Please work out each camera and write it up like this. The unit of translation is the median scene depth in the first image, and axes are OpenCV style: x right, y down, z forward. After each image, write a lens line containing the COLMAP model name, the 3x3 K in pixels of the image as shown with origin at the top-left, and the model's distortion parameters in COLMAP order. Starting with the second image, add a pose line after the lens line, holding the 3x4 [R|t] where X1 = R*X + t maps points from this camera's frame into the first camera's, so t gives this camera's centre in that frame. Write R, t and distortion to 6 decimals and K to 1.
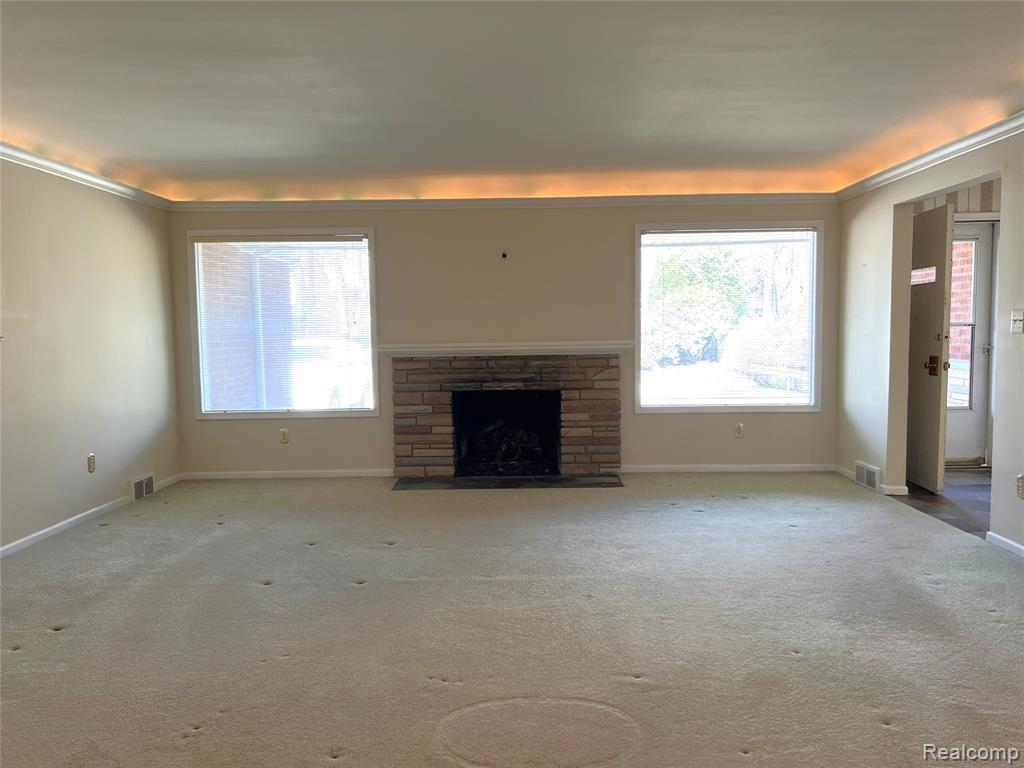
lens RADIAL K [[772.0, 0, 513.7], [0, 772.0, 387.3], [0, 0, 1]] dist [0.086706, 0.001202]
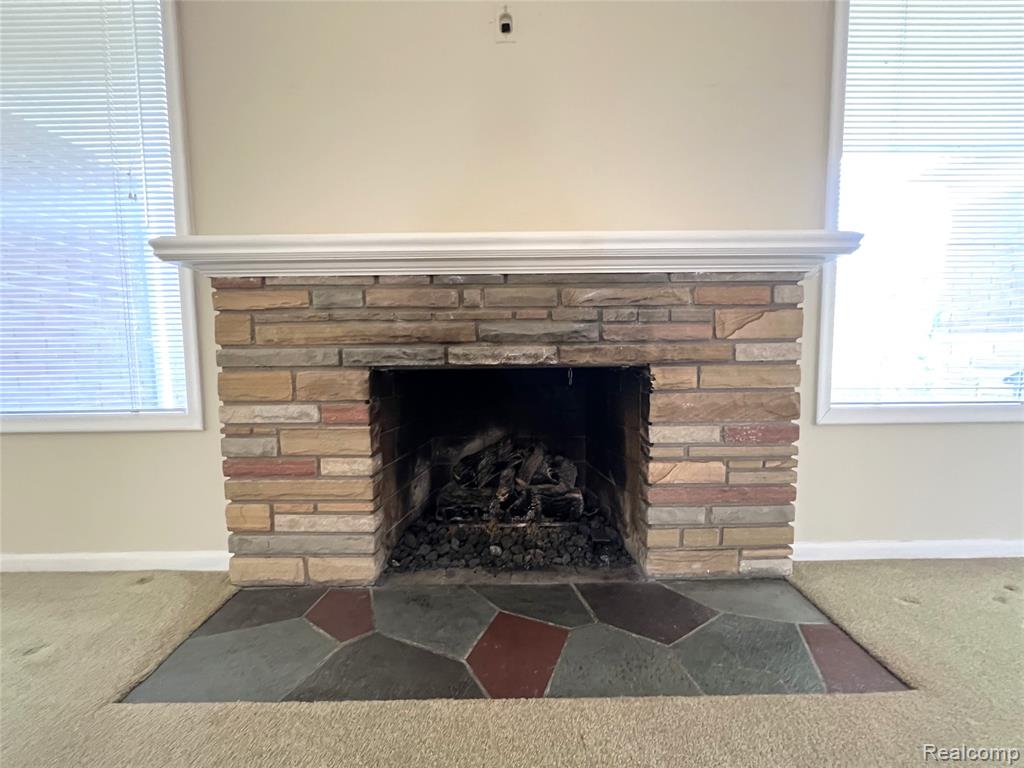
lens RADIAL K [[411.4, 0, 507.8], [0, 411.4, 377.8], [0, 0, 1]] dist [-0.003000, 0.000409]
pose [[0.999966, 0.003030, 0.007680, -0.012184], [-0.002973, 0.999968, -0.007376, 0.011538], [-0.007702, 0.007353, 0.999943, 0.793465]]
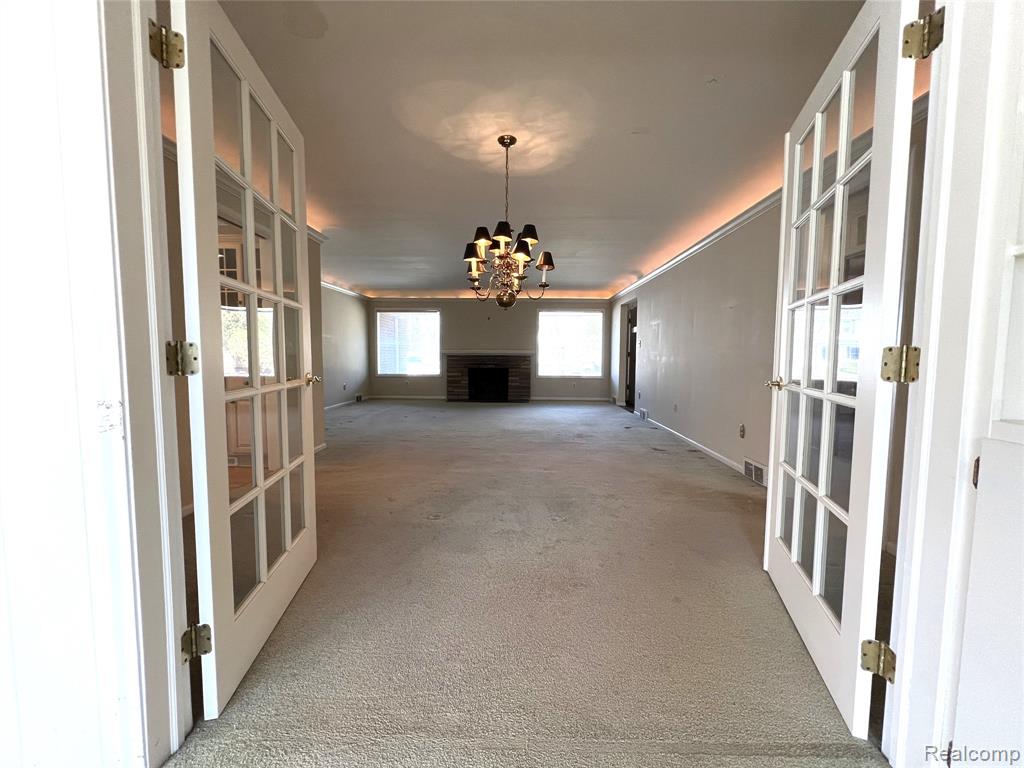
lens RADIAL K [[411.4, 0, 510.7], [0, 411.4, 378.6], [0, 0, 1]] dist [-0.003000, 0.000409]
pose [[0.999587, 0.021916, -0.018563, 0.096258], [-0.022340, 0.999487, -0.022957, 0.072153], [0.018050, 0.023363, 0.999564, -0.439853]]
